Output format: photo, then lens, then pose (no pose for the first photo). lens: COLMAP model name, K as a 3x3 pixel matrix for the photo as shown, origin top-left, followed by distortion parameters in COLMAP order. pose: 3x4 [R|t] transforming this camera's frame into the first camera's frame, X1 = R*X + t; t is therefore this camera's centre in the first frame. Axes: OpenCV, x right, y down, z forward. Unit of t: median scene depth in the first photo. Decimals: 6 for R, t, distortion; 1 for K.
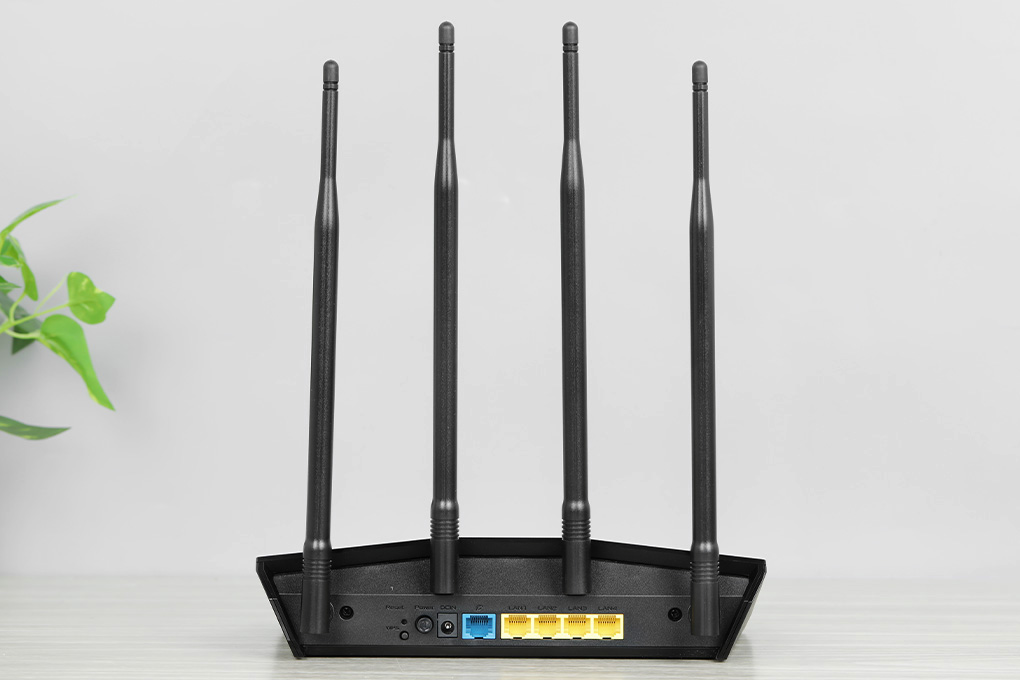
lens RADIAL K [[2936.2, 0, 513.6], [0, 2936.2, 340.0], [0, 0, 1]] dist [0.065009, 0.000000]
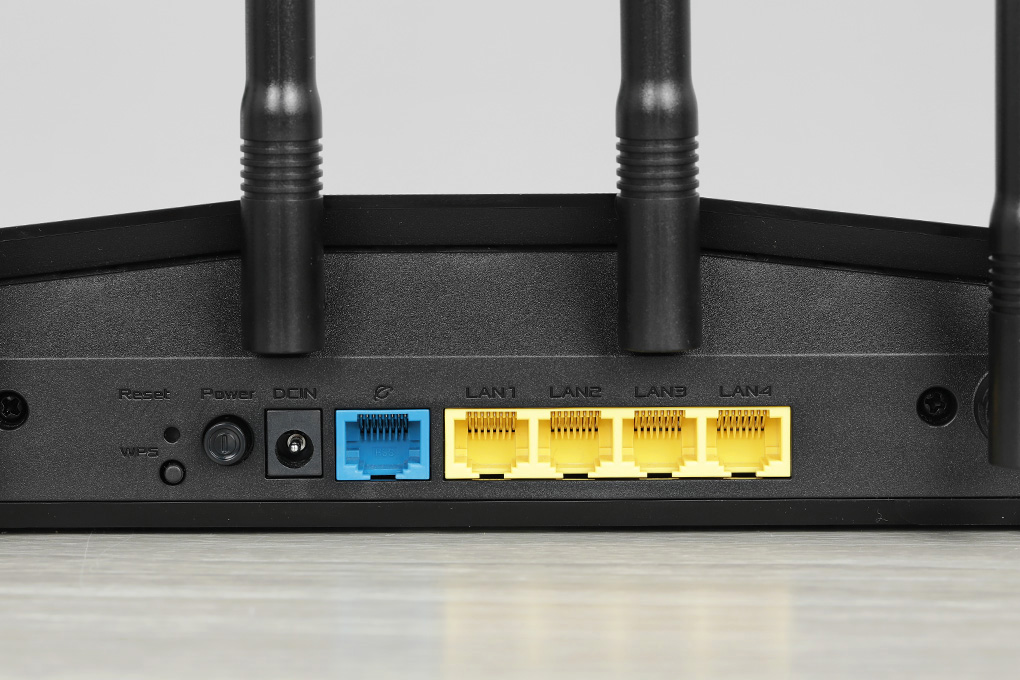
lens RADIAL K [[2936.2, 0, 509.0], [0, 2936.2, 341.0], [0, 0, 1]] dist [0.065009, 0.000000]
pose [[0.999737, -0.009104, 0.021068, -0.003871], [0.007750, 0.997953, 0.063479, 0.062687], [-0.021603, -0.063299, 0.997761, 0.648013]]
